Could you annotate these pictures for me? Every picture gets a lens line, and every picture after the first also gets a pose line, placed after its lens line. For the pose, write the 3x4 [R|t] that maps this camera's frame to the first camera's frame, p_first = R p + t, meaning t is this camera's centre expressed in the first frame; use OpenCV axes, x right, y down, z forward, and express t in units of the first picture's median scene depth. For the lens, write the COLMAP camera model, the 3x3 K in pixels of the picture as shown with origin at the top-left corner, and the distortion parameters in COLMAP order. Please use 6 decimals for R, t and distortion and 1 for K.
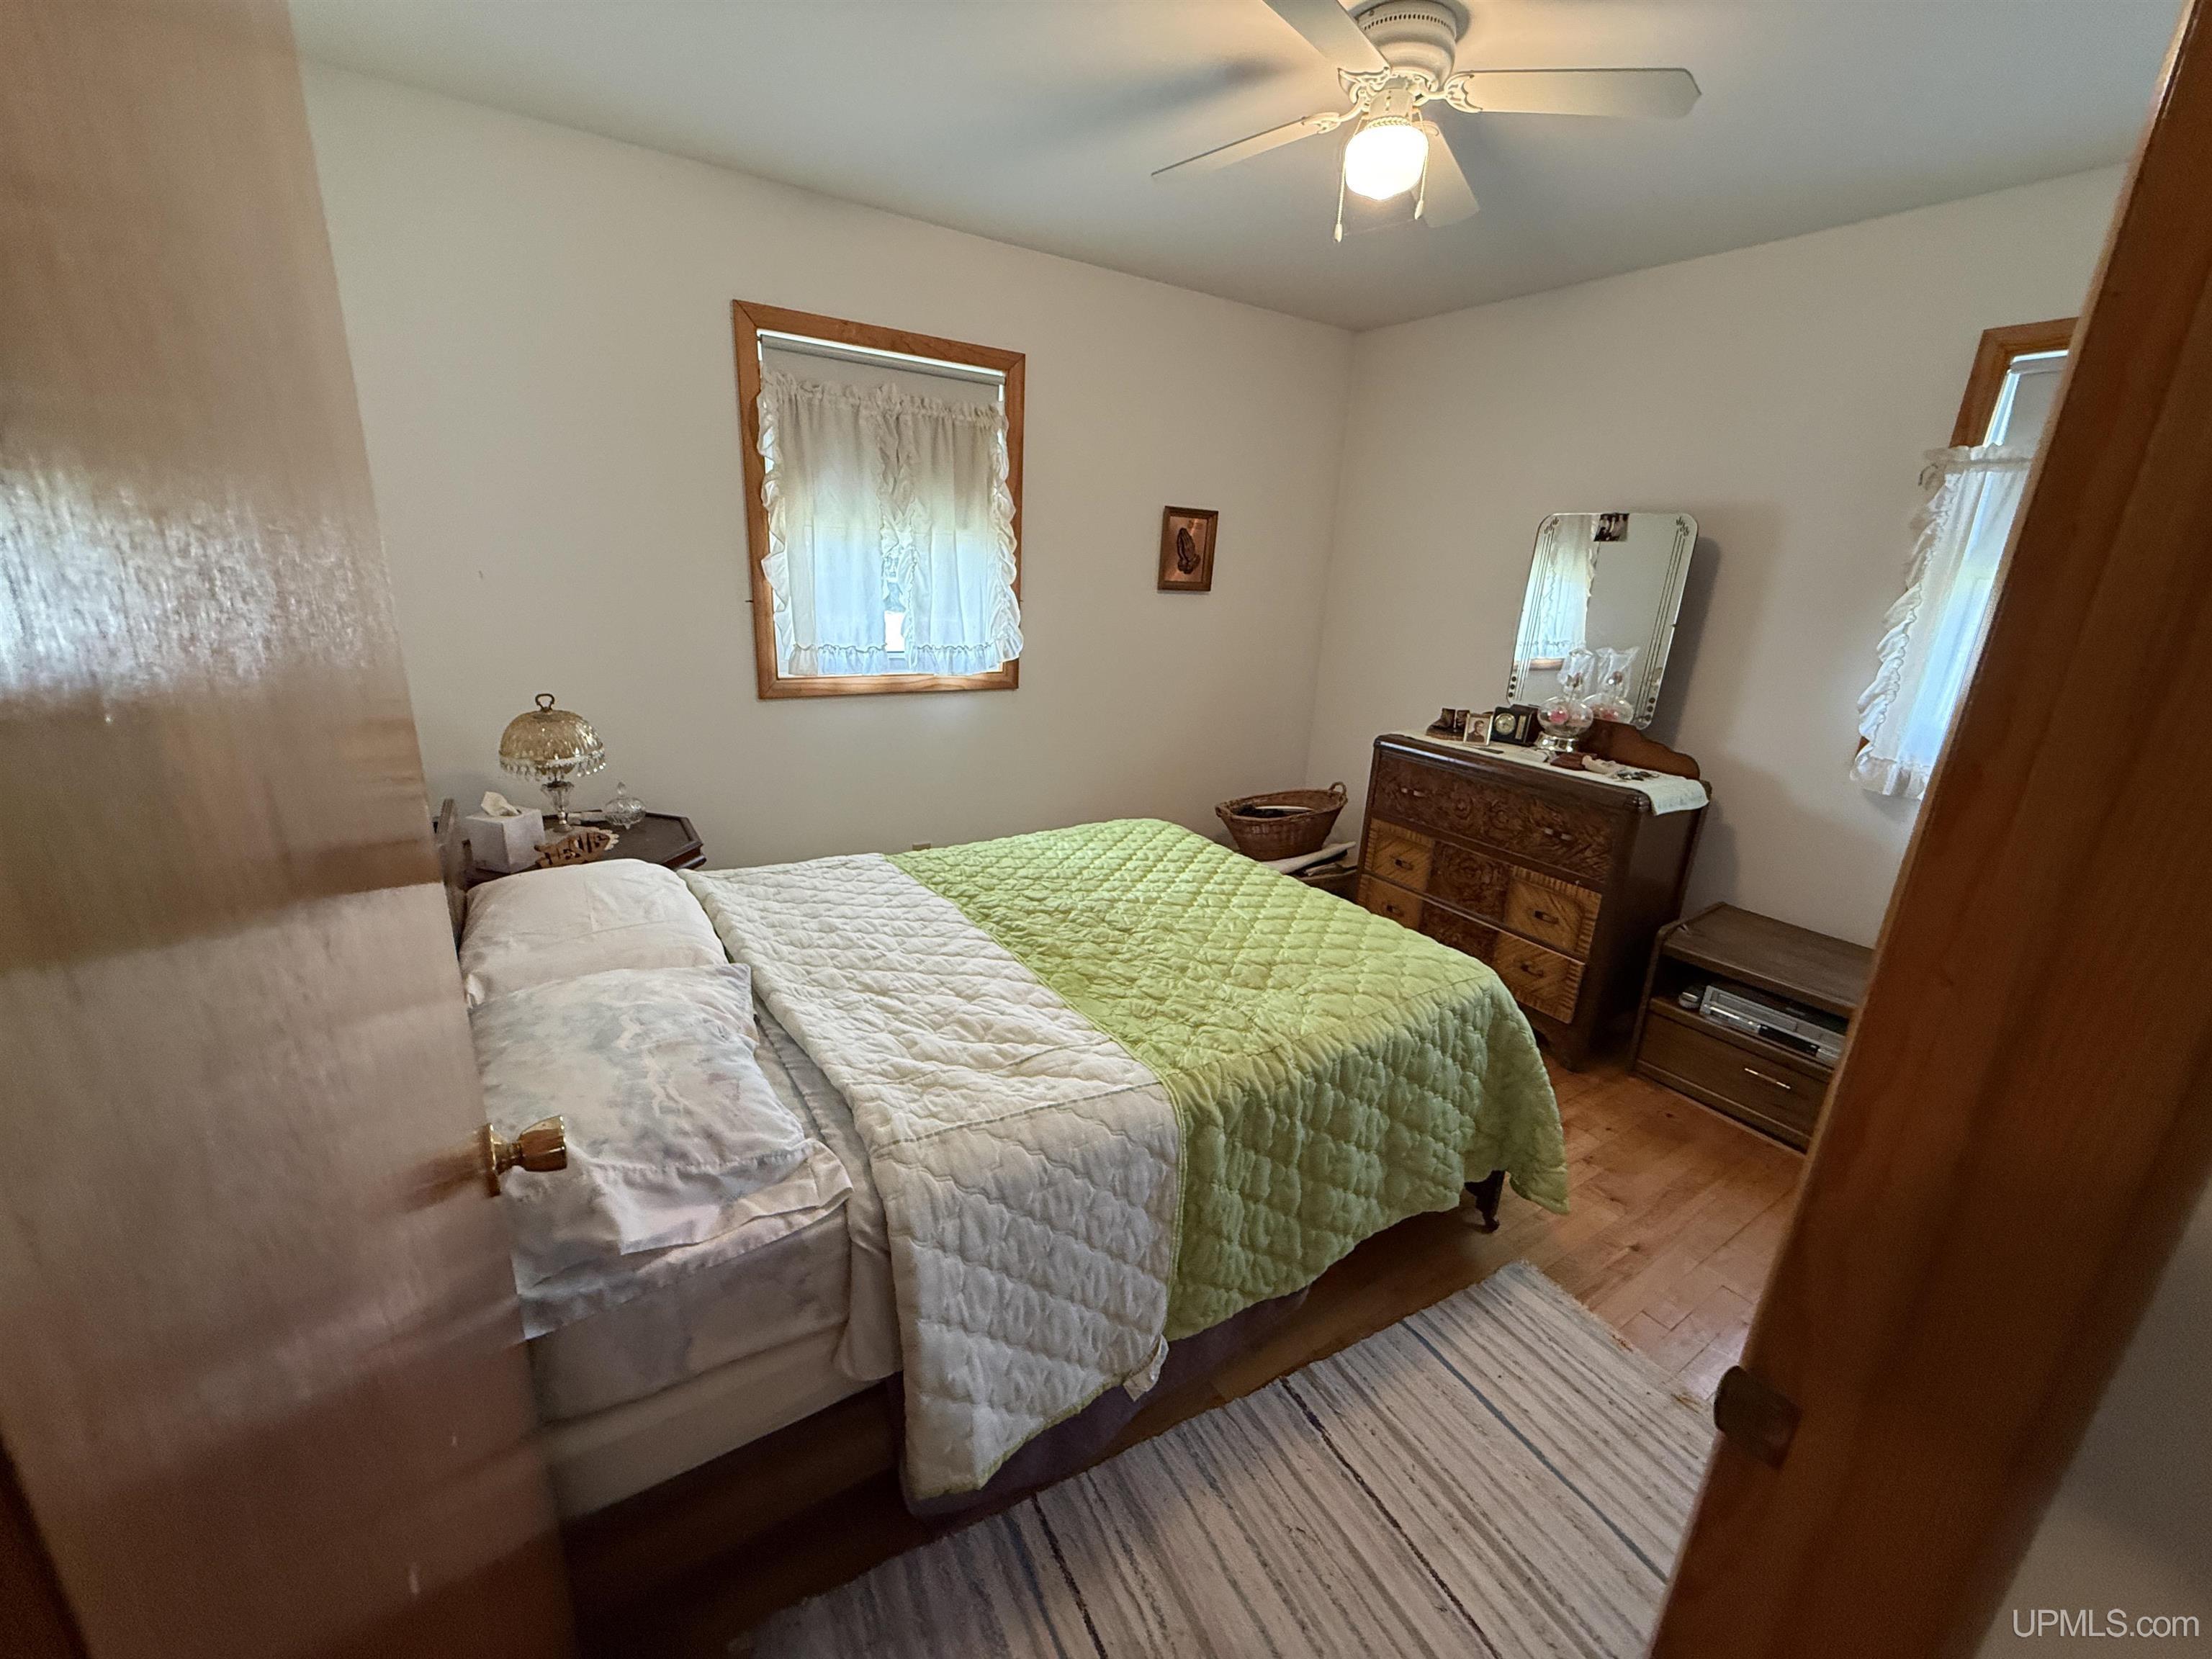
lens RADIAL K [[877.5, 0, 1104.9], [0, 877.5, 832.1], [0, 0, 1]] dist [-0.003192, 0.000236]
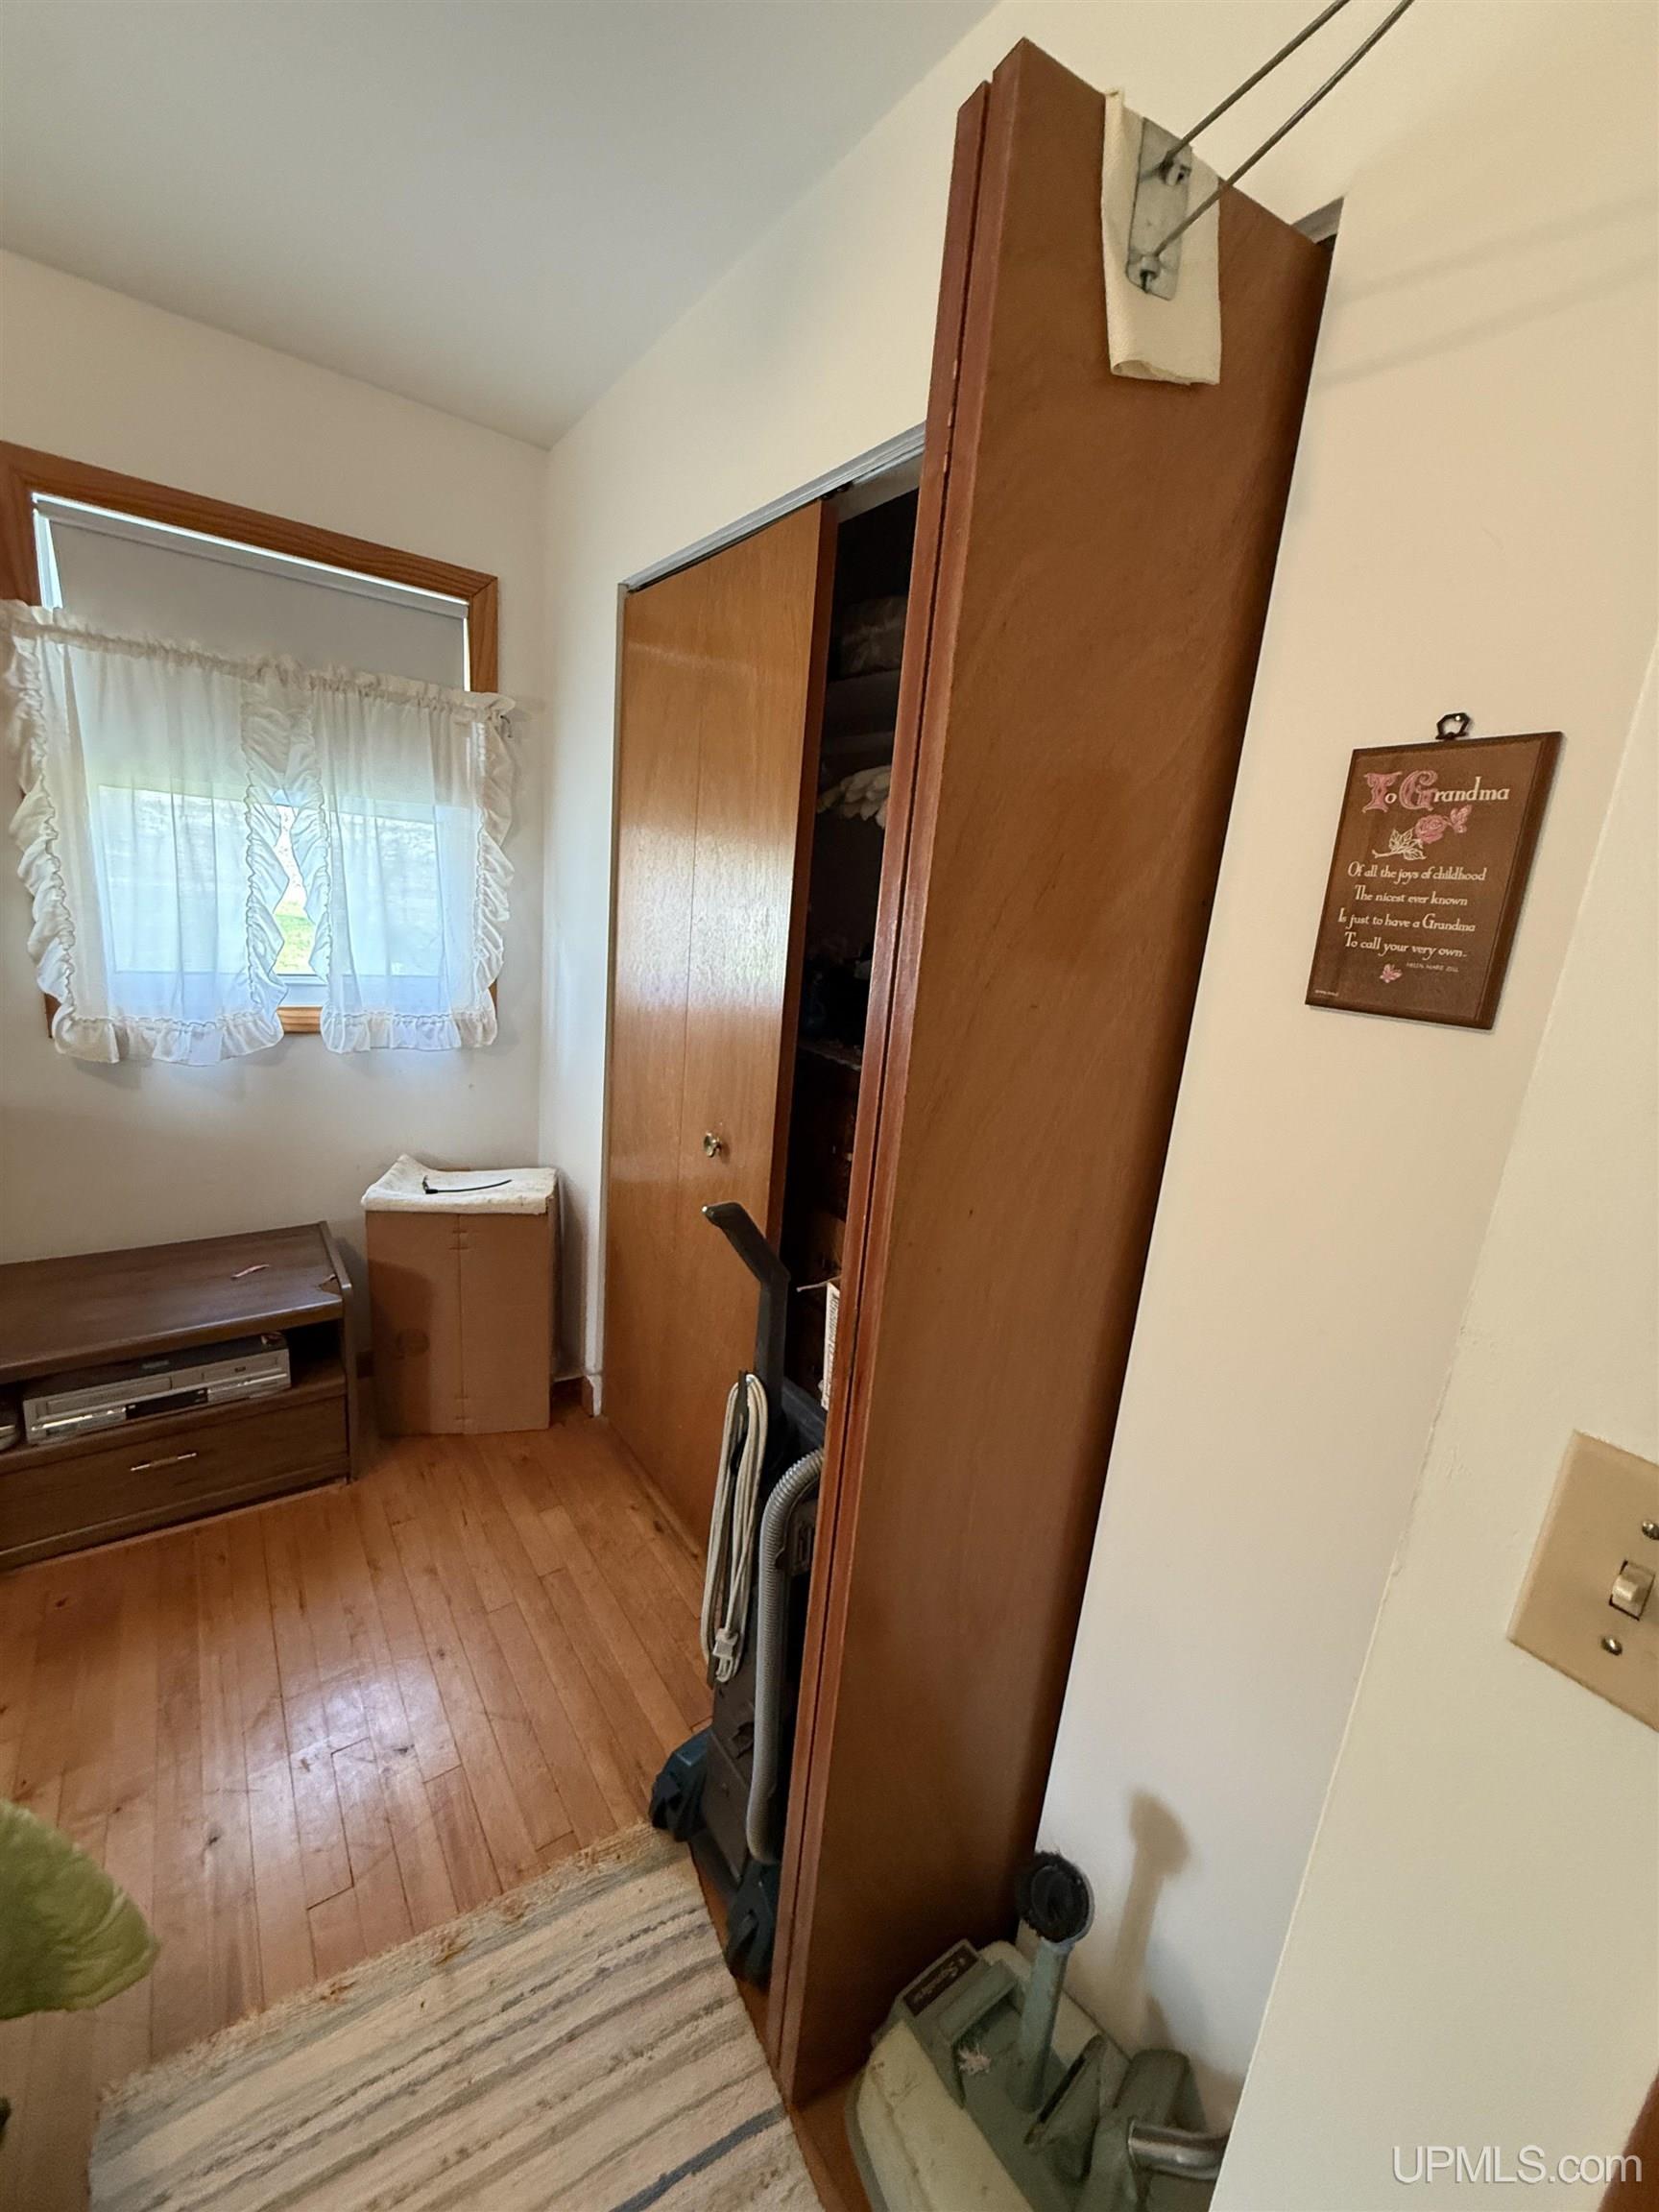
lens RADIAL K [[877.5, 0, 825.3], [0, 877.5, 1103.6], [0, 0, 1]] dist [-0.003192, 0.000236]
pose [[-0.037625, -0.281299, 0.958882, 0.107833], [0.204759, 0.937032, 0.282923, -0.101266], [-0.978089, 0.206985, 0.022343, 0.372761]]
